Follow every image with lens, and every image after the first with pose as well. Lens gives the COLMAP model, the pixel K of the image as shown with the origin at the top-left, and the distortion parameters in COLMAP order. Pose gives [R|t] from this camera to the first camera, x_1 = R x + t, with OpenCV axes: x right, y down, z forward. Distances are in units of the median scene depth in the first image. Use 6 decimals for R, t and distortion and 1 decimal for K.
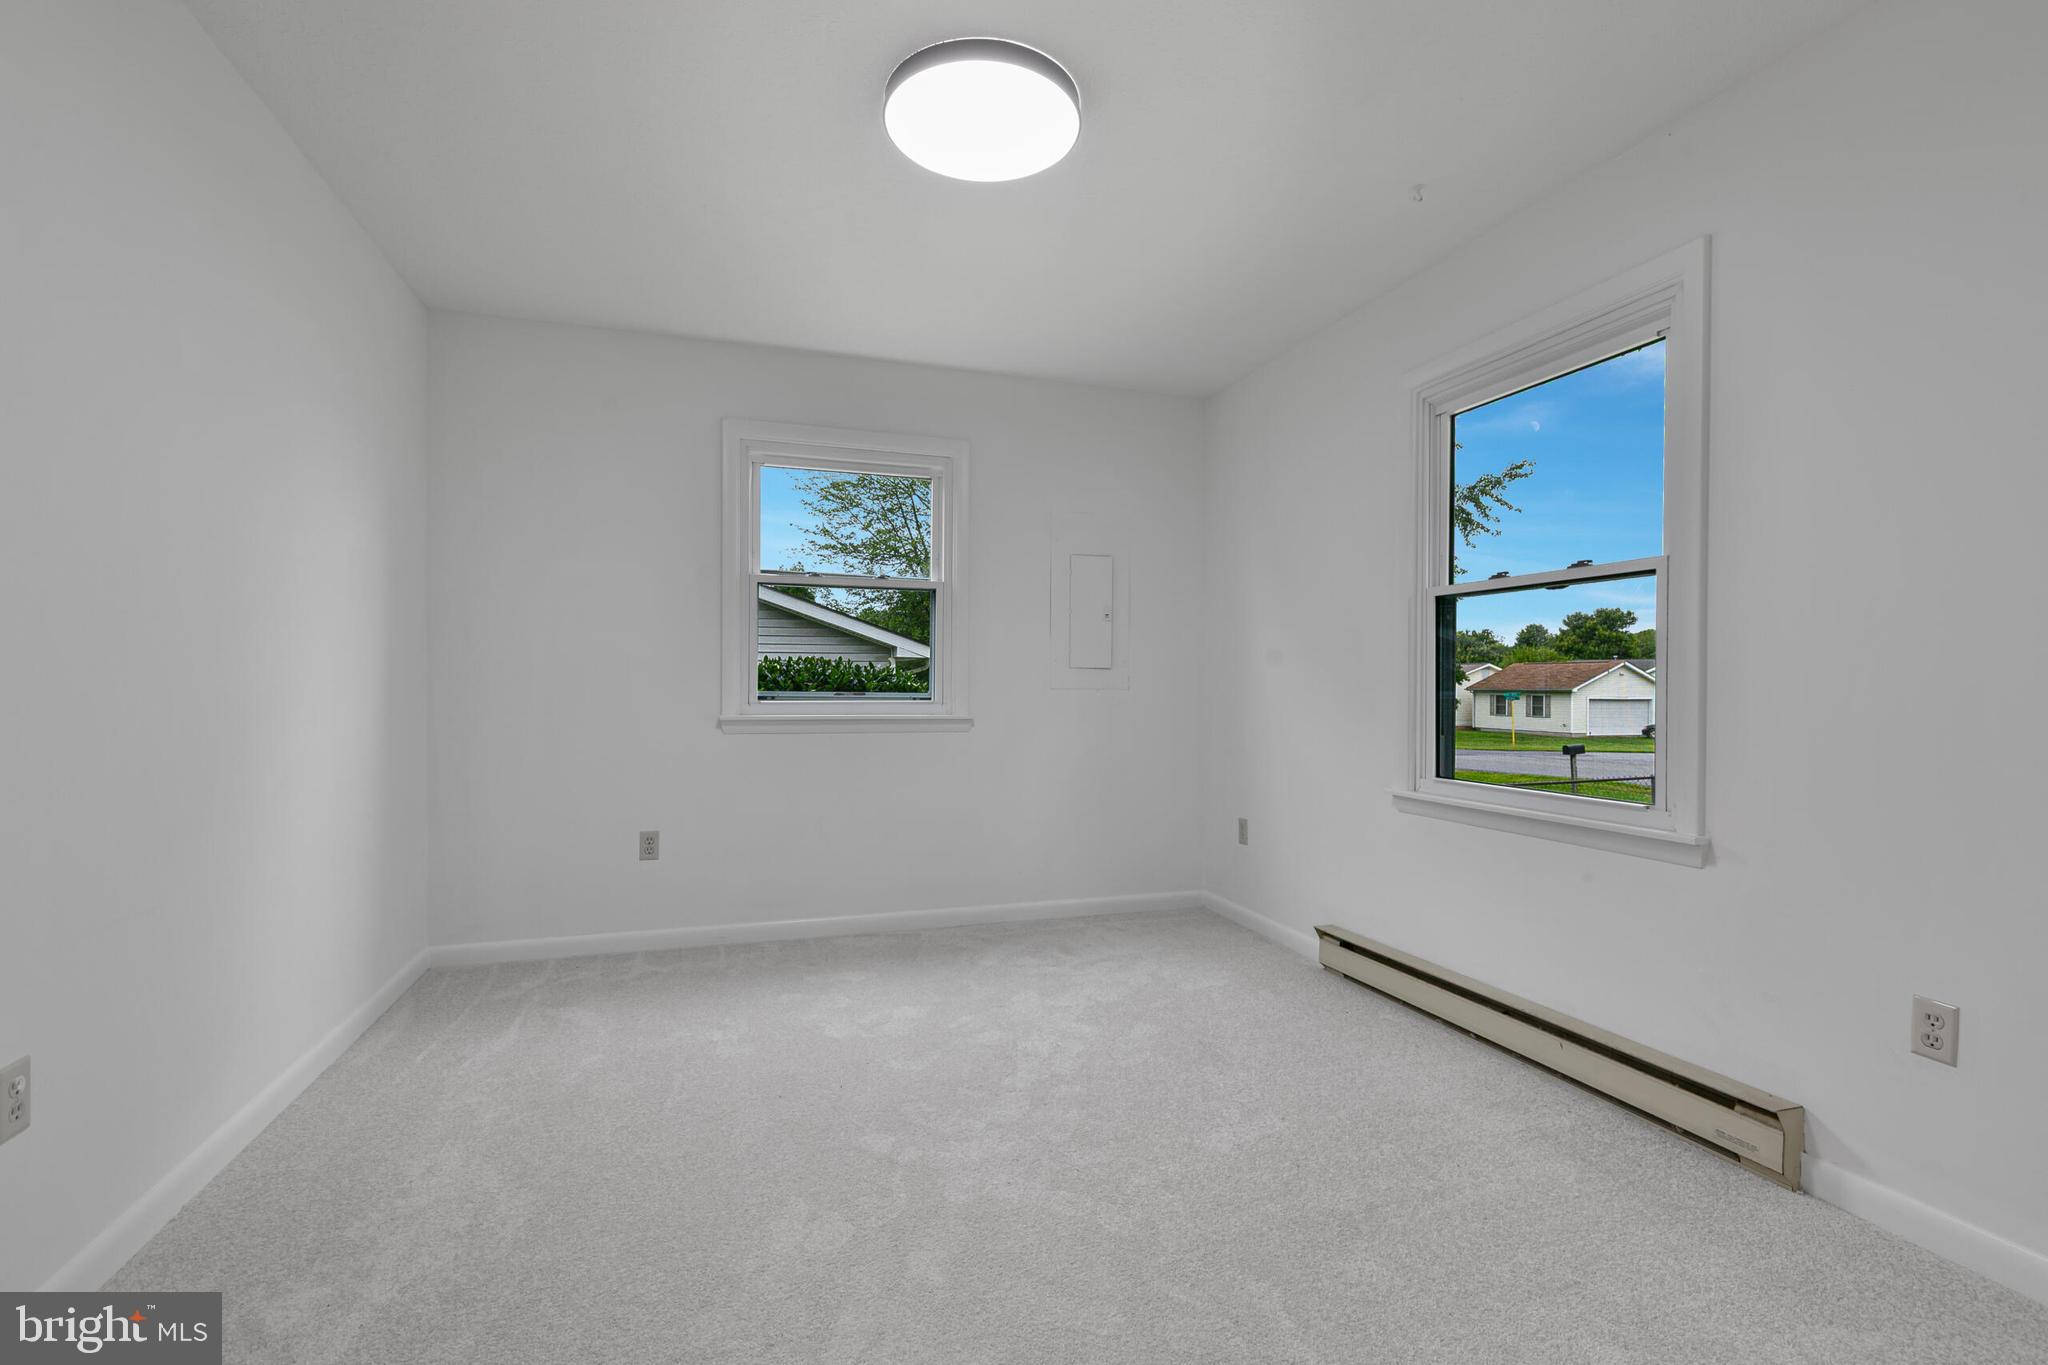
lens RADIAL K [[914.5, 0, 1024.0], [0, 914.5, 682.5], [0, 0, 1]] dist [0.001416, -0.000810]
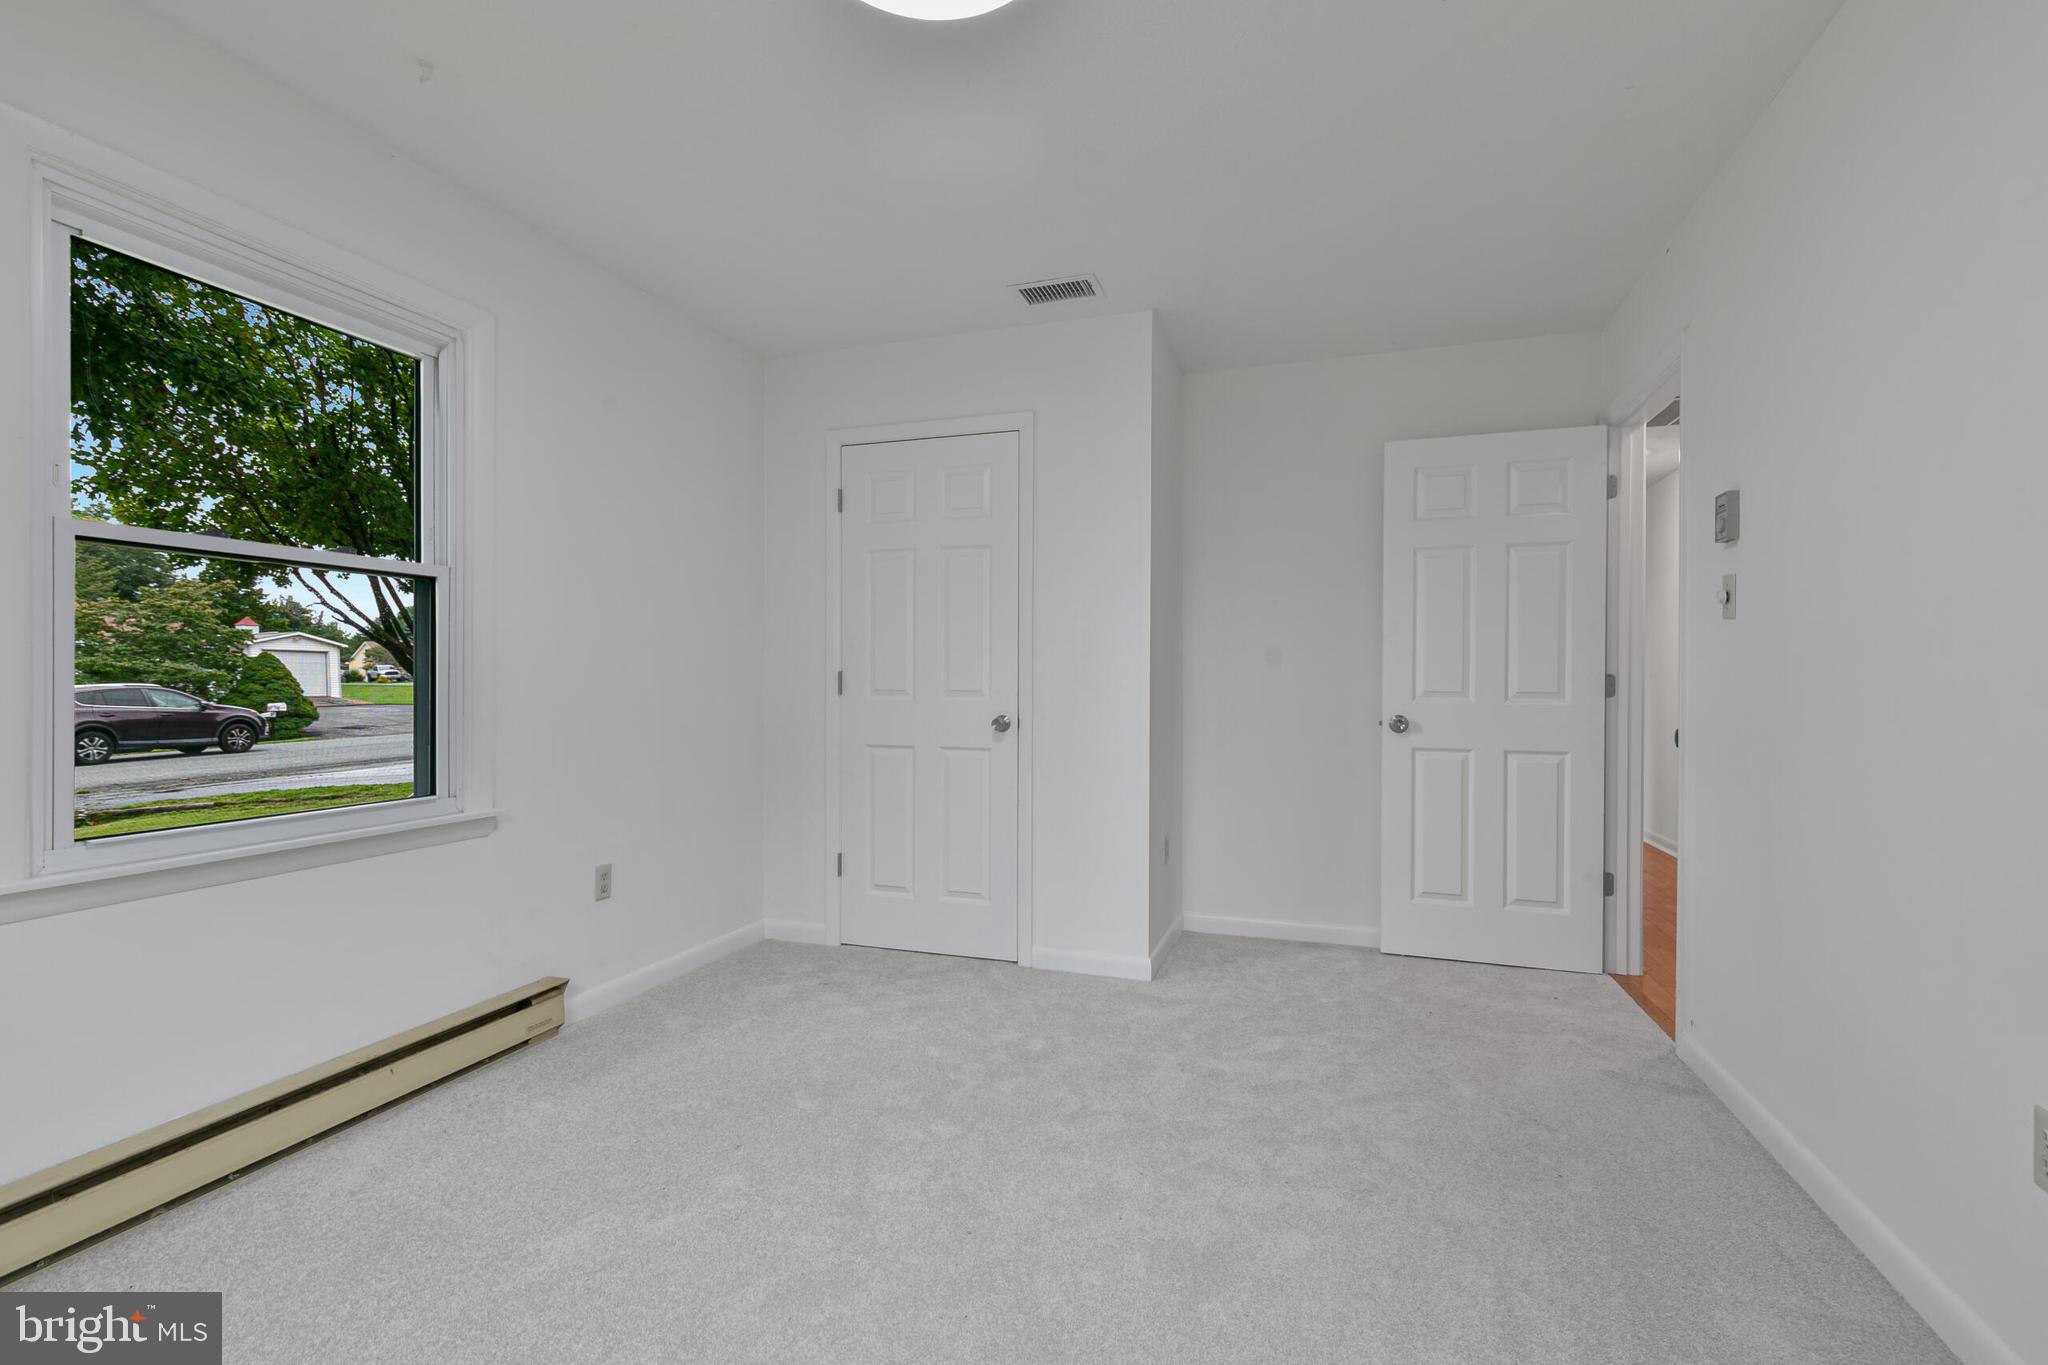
lens RADIAL K [[914.5, 0, 1024.0], [0, 914.5, 682.5], [0, 0, 1]] dist [0.001416, -0.000810]
pose [[-0.799586, -0.007941, 0.600499, -0.559975], [-0.007173, 0.999968, 0.003673, -0.008600], [-0.600509, -0.001370, -0.799617, 1.570105]]
